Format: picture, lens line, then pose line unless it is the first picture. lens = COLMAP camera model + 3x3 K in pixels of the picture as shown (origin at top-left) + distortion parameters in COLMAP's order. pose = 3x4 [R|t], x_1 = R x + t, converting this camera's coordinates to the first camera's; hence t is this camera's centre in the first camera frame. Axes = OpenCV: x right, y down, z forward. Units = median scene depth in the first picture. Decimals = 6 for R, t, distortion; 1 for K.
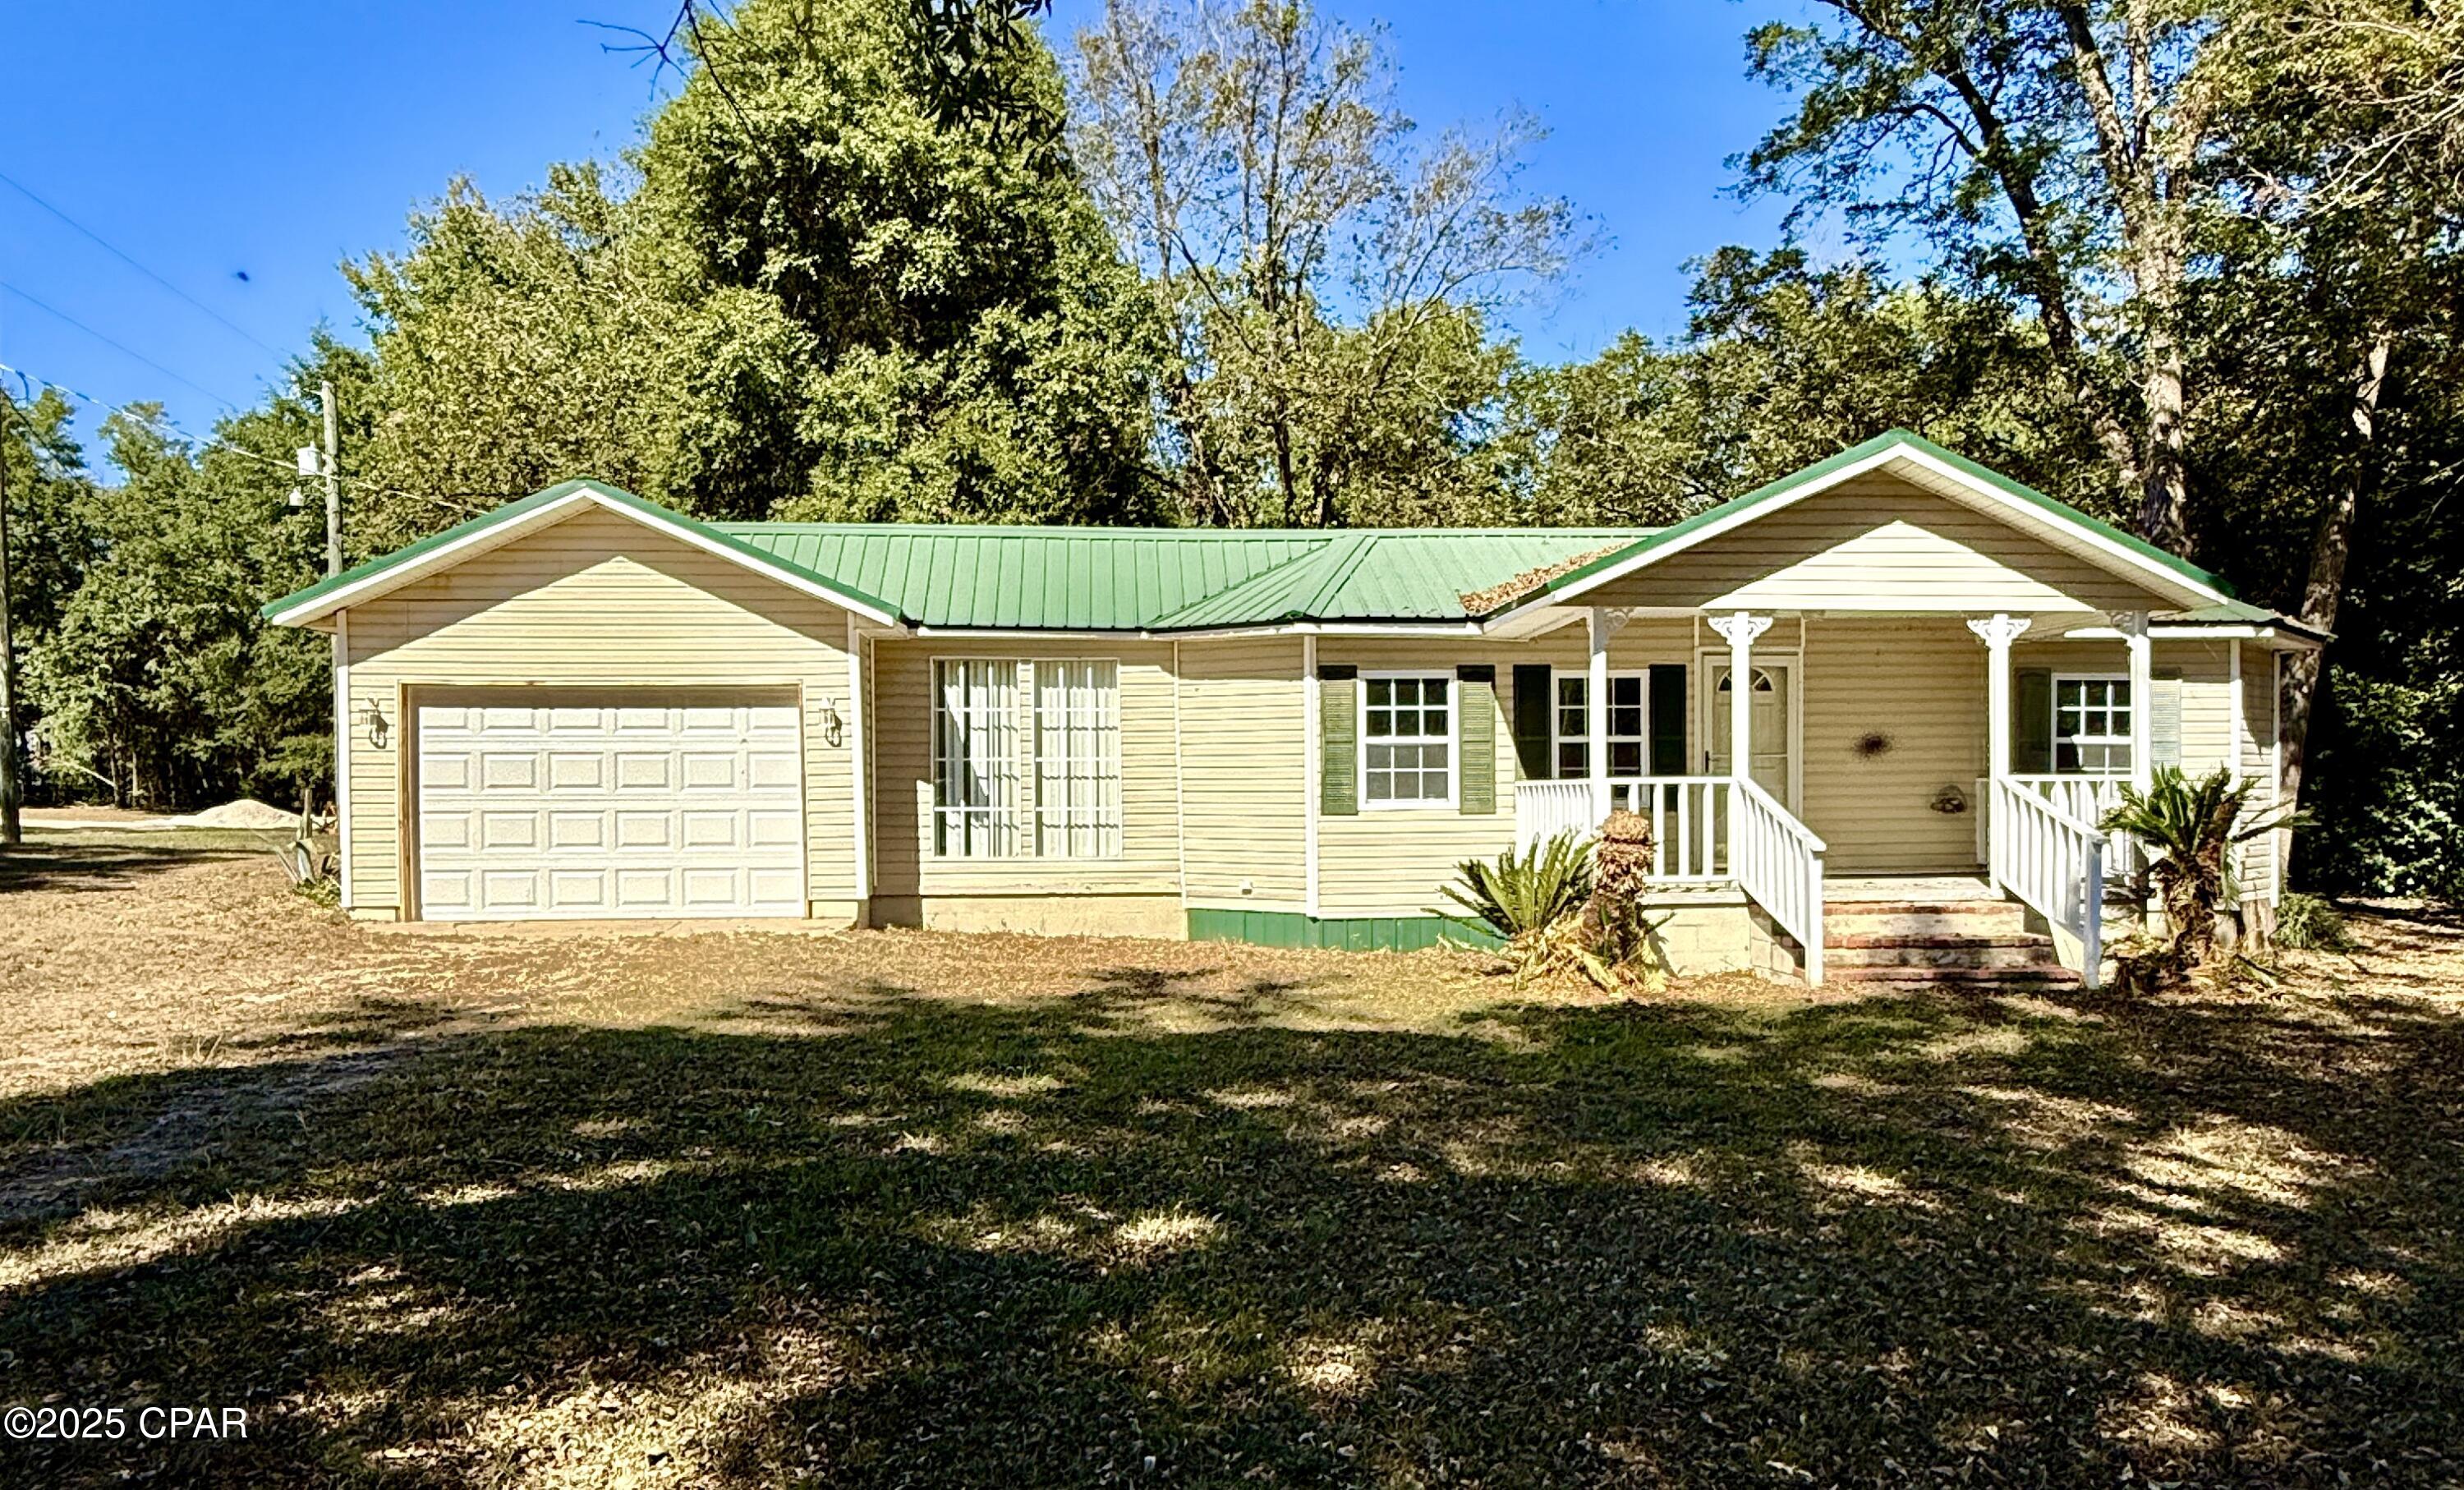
lens RADIAL K [[1773.5, 0, 1230.9], [0, 1773.5, 828.9], [0, 0, 1]] dist [0.000386, -0.001290]
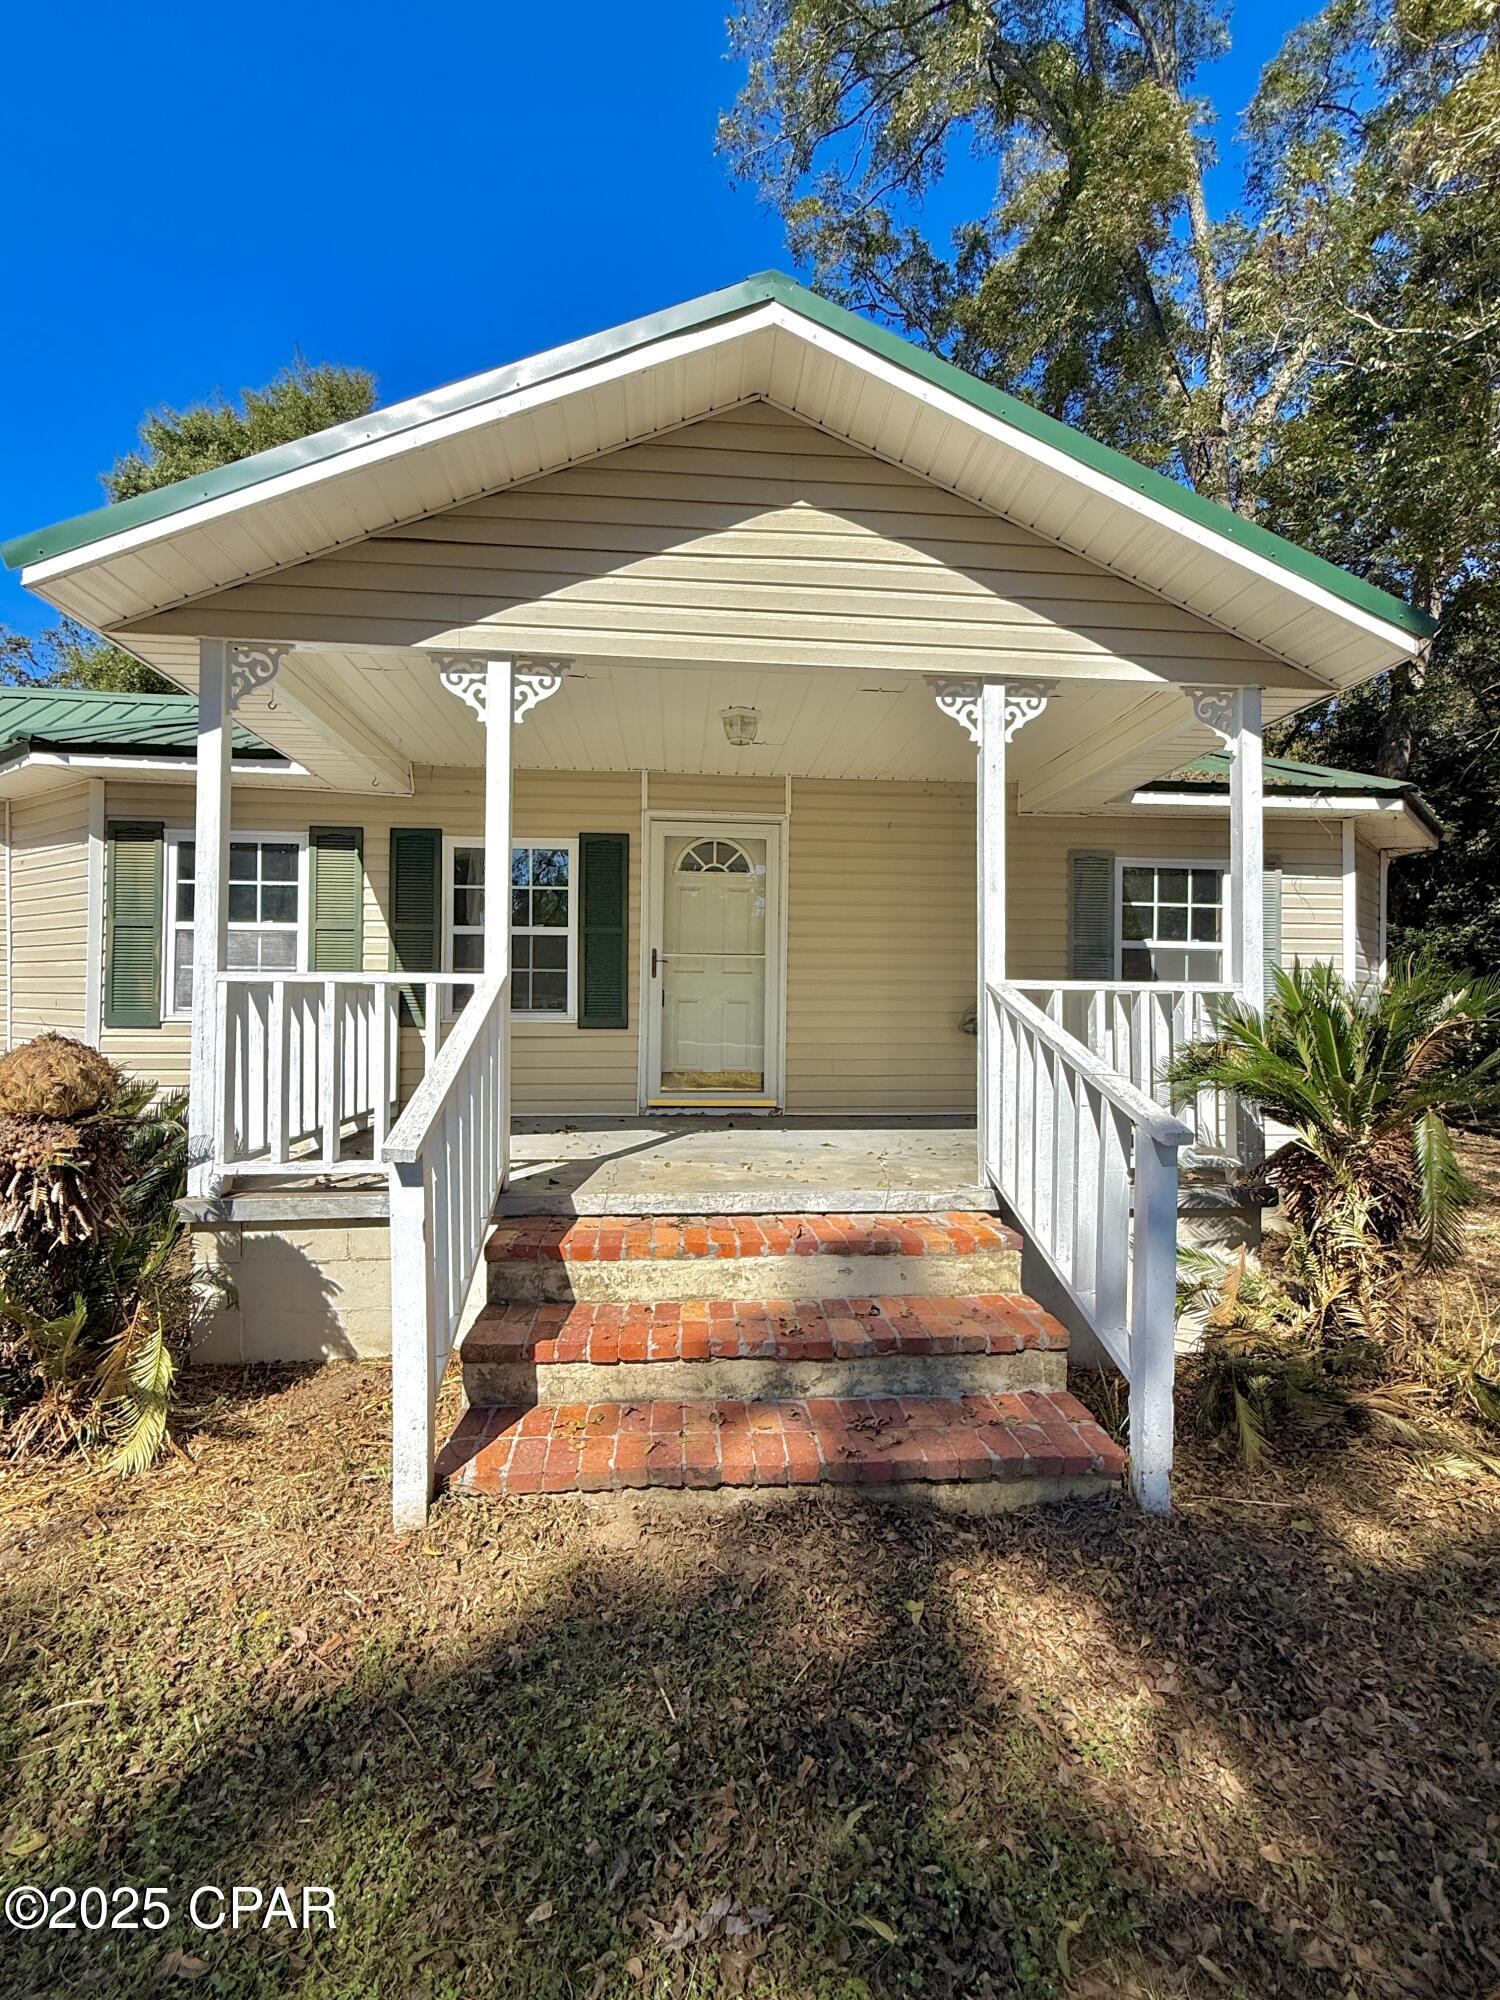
lens RADIAL K [[906.2, 0, 750.0], [0, 906.2, 1000.0], [0, 0, 1]] dist [0.000333, 0.000056]
pose [[0.999800, 0.015329, 0.012855, 0.307130], [-0.015016, 0.999597, -0.024092, -0.013994], [-0.013219, 0.023894, 0.999627, 0.624661]]
